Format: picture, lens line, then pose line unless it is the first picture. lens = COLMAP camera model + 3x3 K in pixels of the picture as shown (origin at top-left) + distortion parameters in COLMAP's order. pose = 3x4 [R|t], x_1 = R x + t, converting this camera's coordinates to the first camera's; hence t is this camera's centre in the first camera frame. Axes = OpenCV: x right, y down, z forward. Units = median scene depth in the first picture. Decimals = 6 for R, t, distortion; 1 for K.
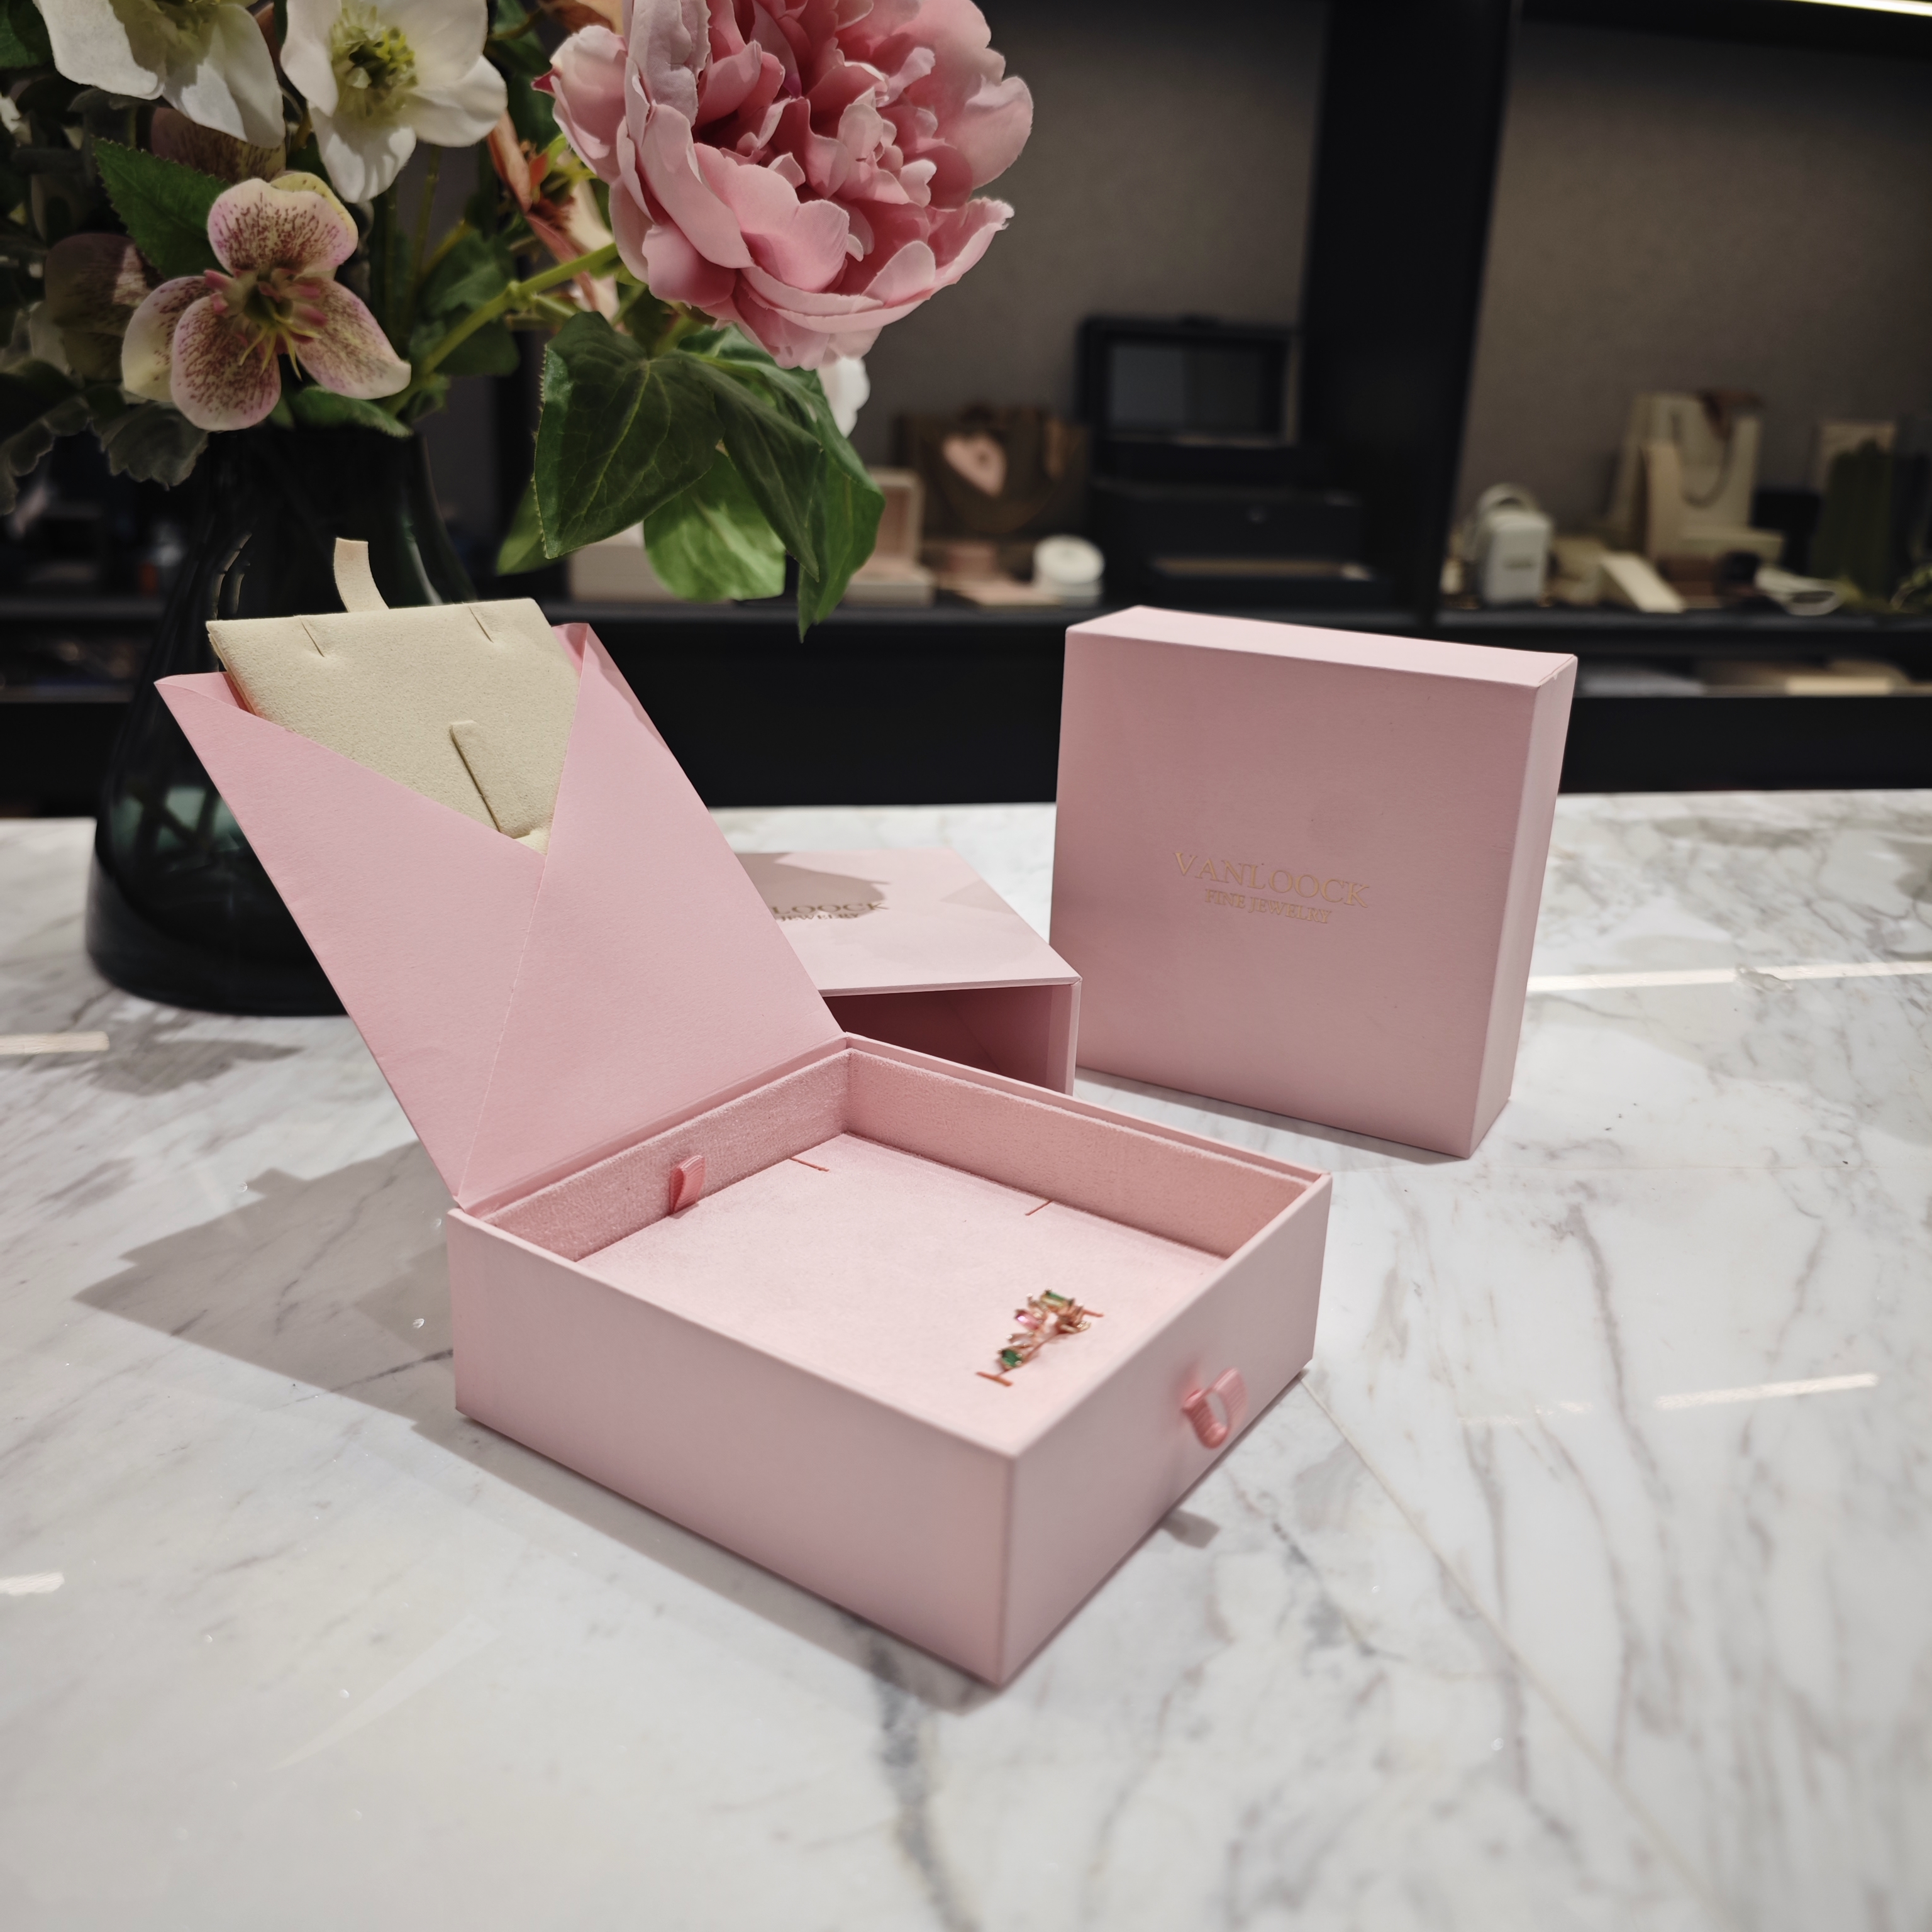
lens RADIAL K [[1763.3, 0, 941.9], [0, 1763.3, 971.8], [0, 0, 1]] dist [-0.004880, -0.013691]
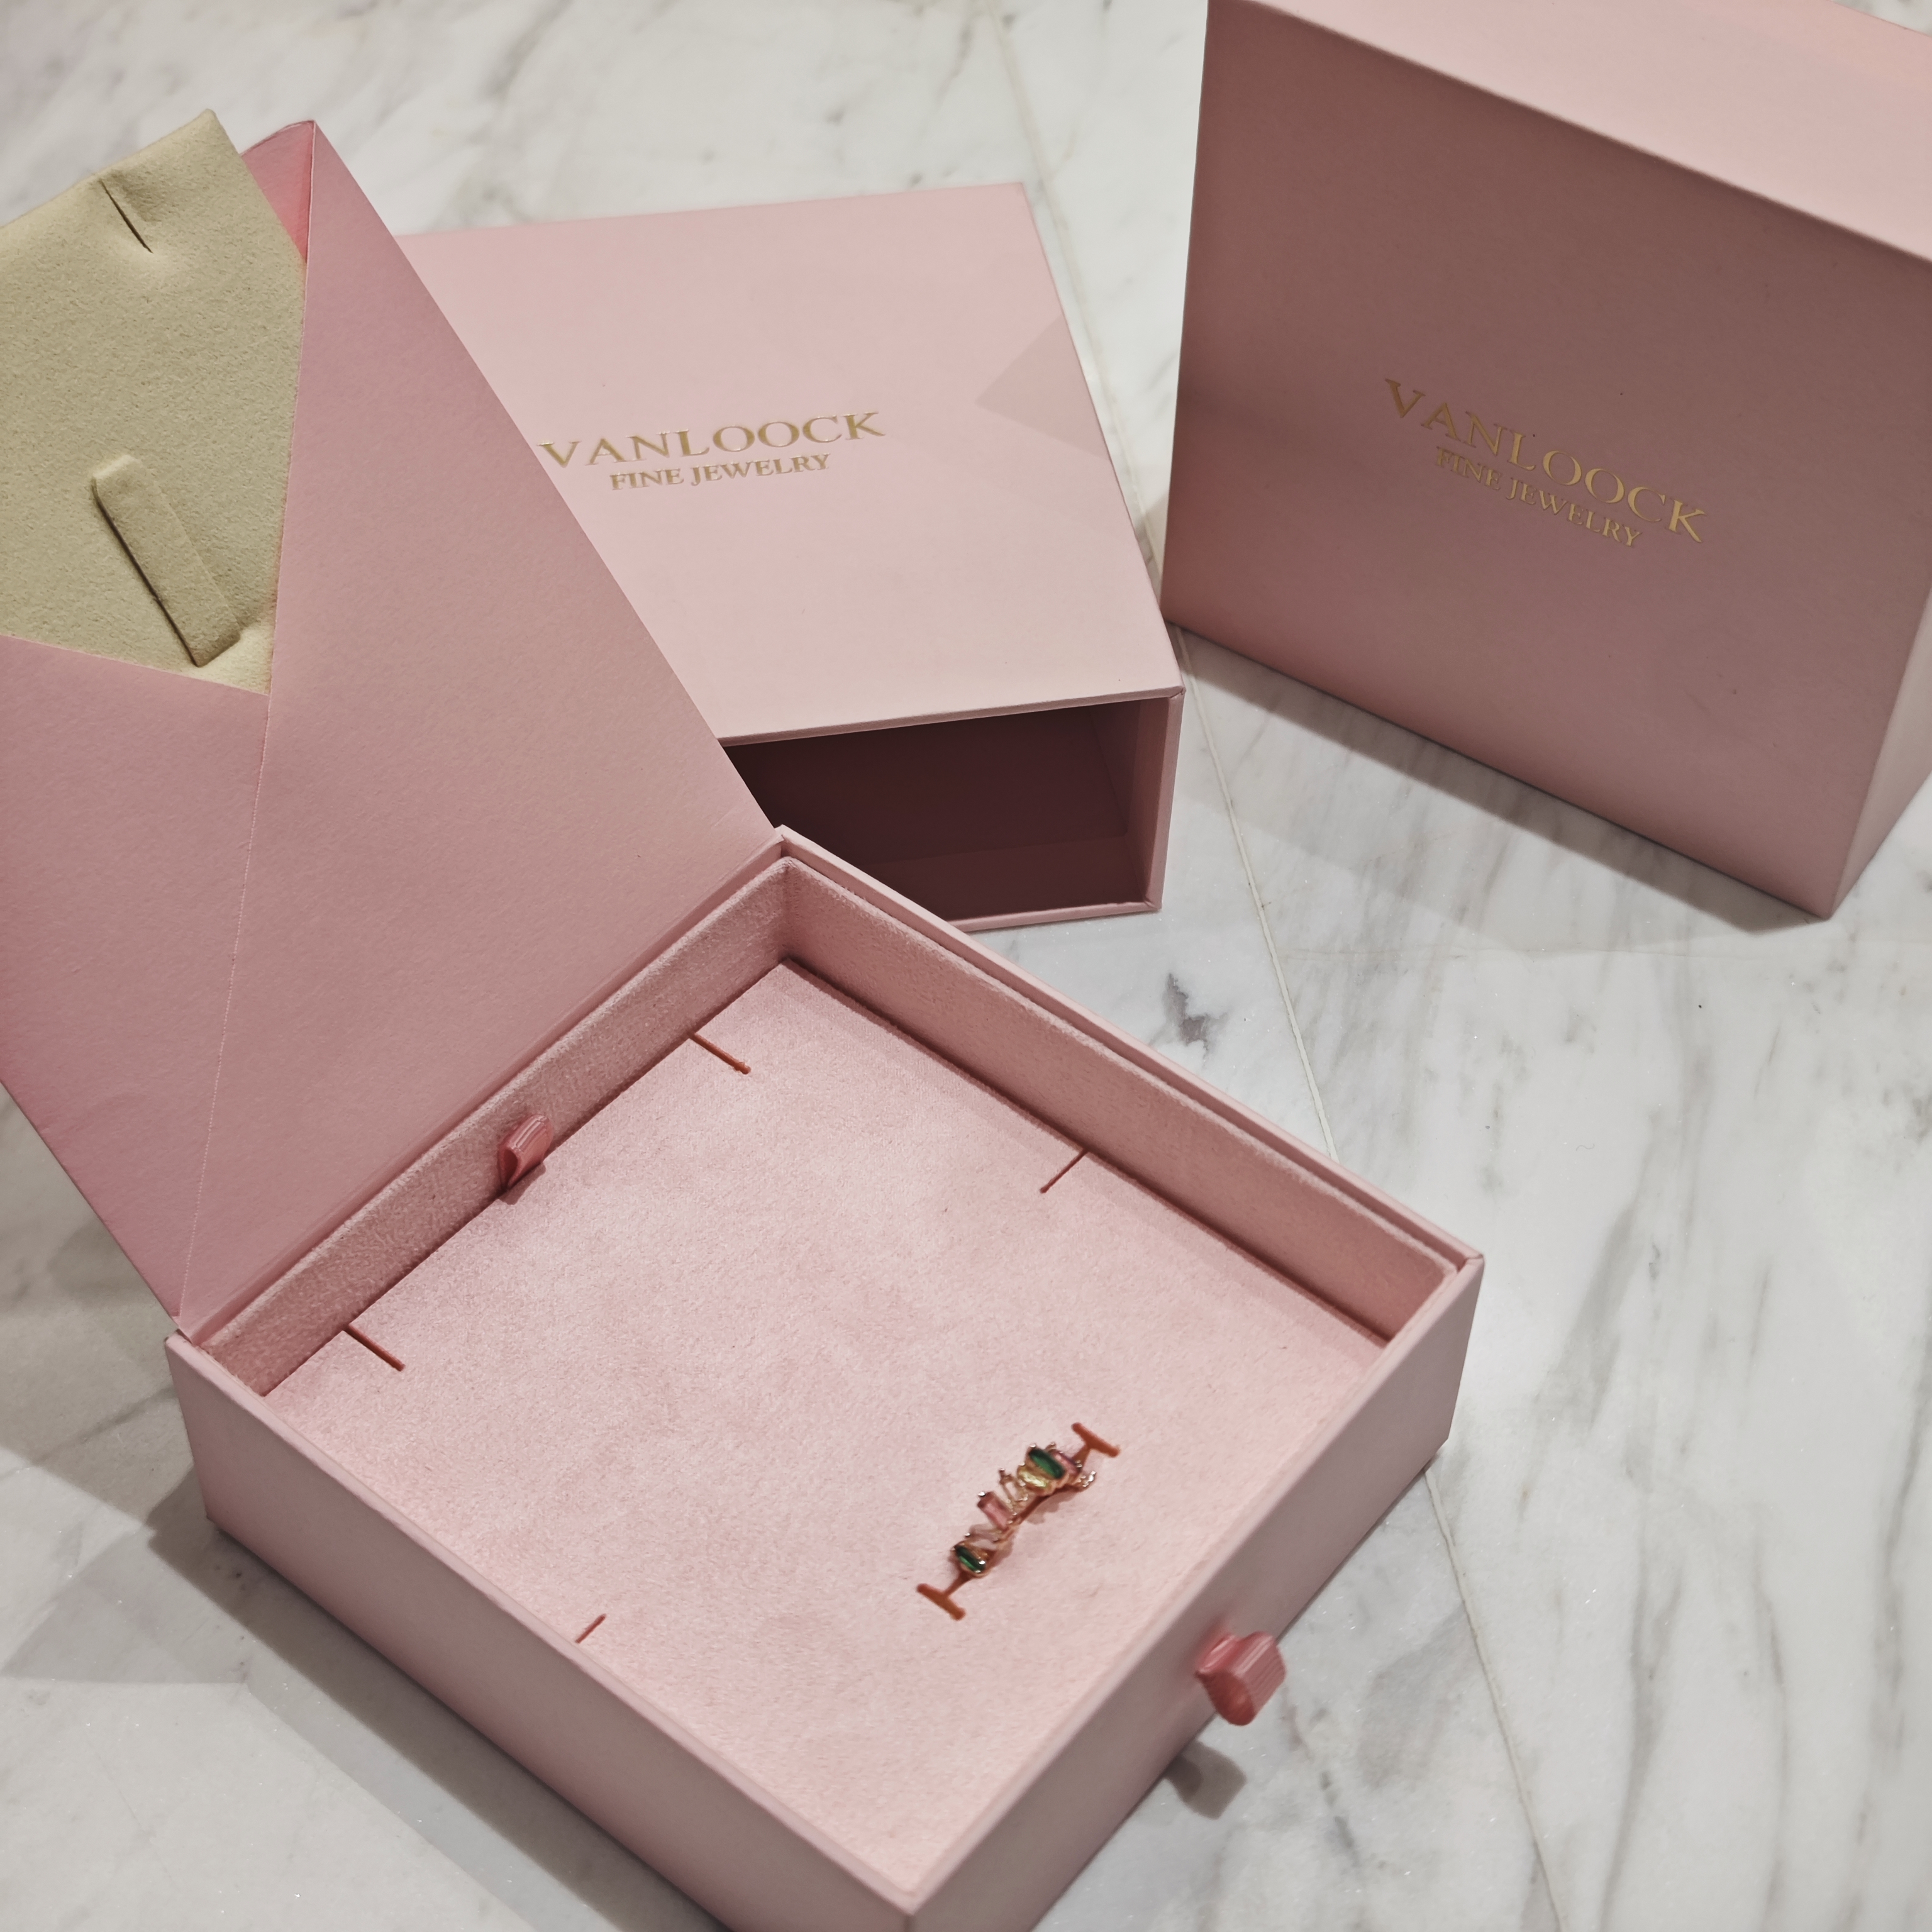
lens RADIAL K [[3446.3, 0, 966.0], [0, 3446.3, 966.0], [0, 0, 1]] dist [0.063728, -0.253218]
pose [[0.997106, 0.046109, -0.060444, 0.098152], [-0.010455, 0.870685, 0.491730, -0.595289], [0.075301, -0.489675, 0.868647, -0.079710]]
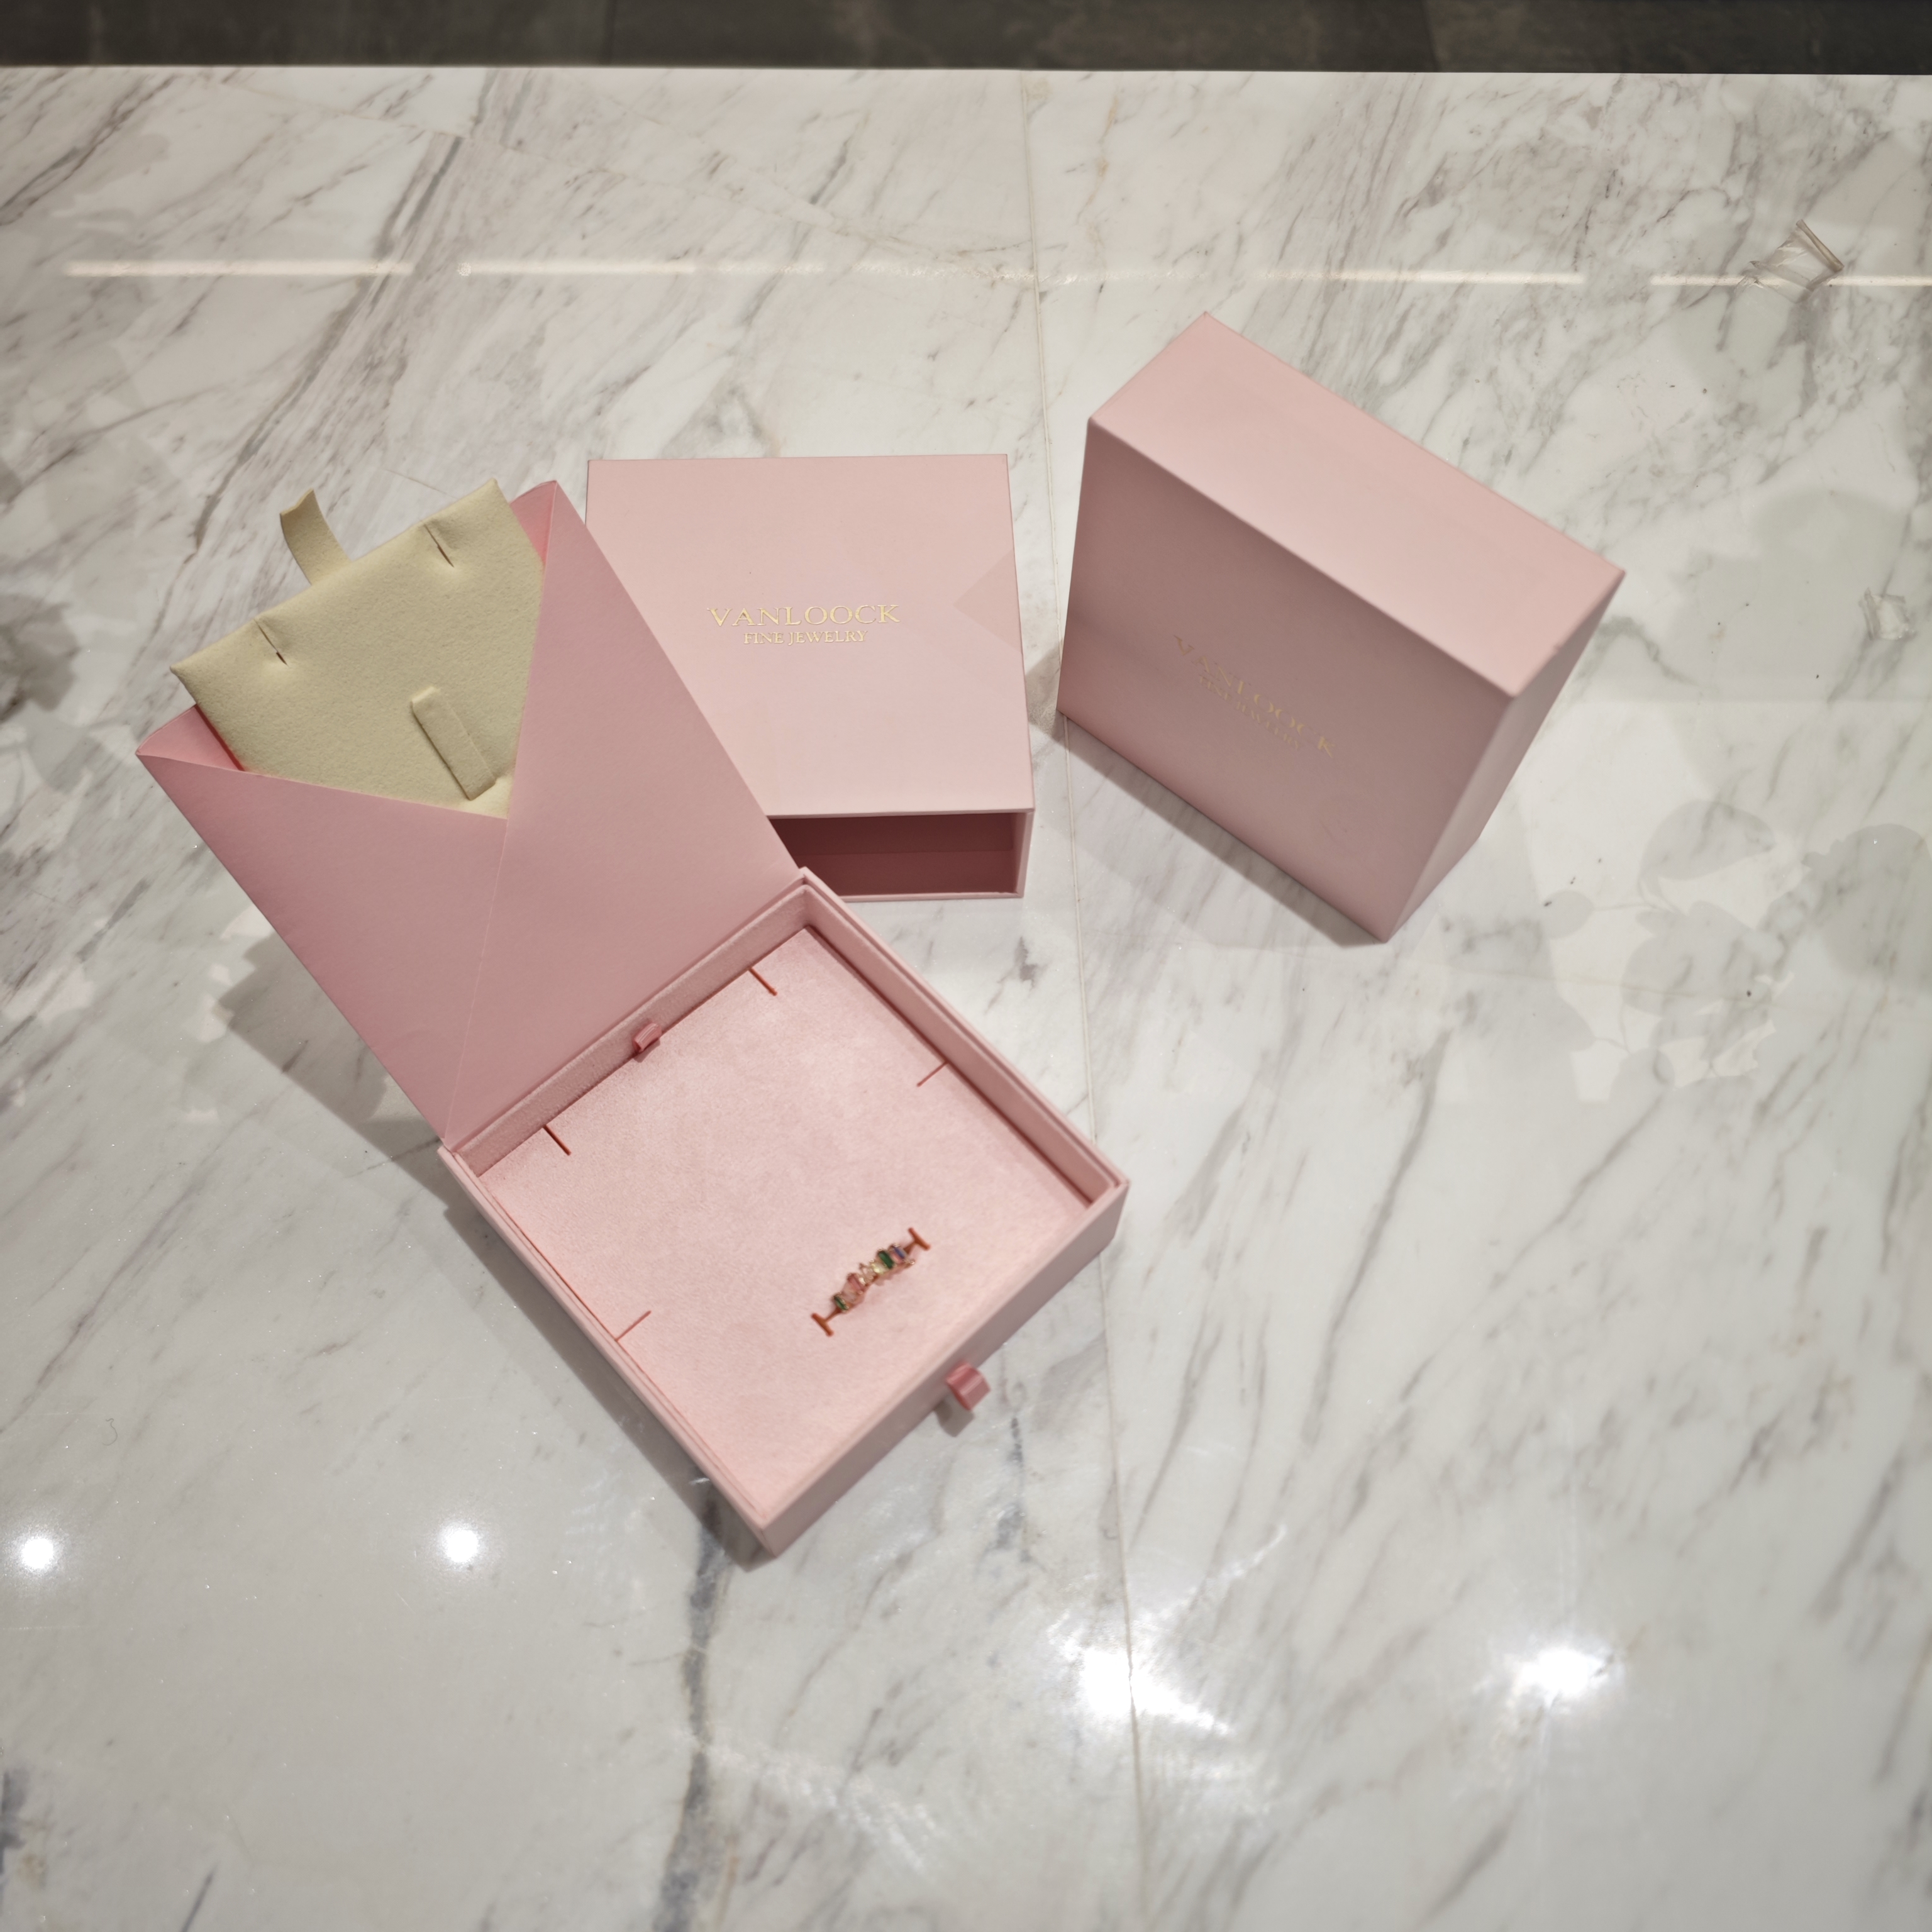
lens RADIAL K [[1724.2, 0, 950.6], [0, 1724.2, 944.8], [0, 0, 1]] dist [0.041726, -0.075651]
pose [[0.977485, 0.177837, -0.113567, 0.200371], [-0.052466, 0.726158, 0.685524, -0.806016], [0.204380, -0.664130, 0.719138, 0.208638]]
